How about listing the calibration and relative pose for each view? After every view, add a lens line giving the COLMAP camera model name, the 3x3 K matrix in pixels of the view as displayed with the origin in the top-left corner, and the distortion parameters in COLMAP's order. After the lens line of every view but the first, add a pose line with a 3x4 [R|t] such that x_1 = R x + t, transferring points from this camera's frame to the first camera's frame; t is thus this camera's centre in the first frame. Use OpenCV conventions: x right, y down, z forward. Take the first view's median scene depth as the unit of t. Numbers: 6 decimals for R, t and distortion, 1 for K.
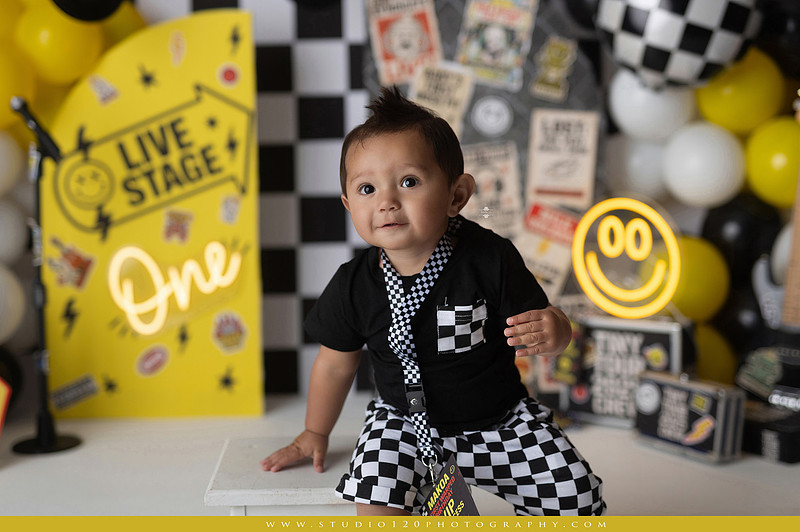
lens RADIAL K [[1178.2, 0, 402.3], [0, 1178.2, 266.6], [0, 0, 1]] dist [-0.011278, 0.036343]
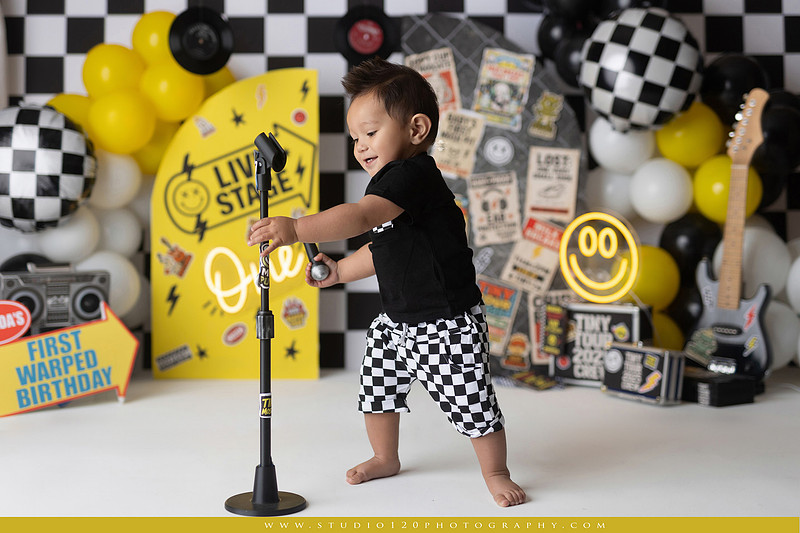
lens RADIAL K [[1176.9, 0, 387.8], [0, 1176.9, 268.2], [0, 0, 1]] dist [0.004158, -0.001807]
pose [[0.999679, 0.016277, -0.019432, -0.019786], [-0.017339, 0.998290, -0.055821, 0.078087], [0.018491, 0.056140, 0.998252, -0.304252]]
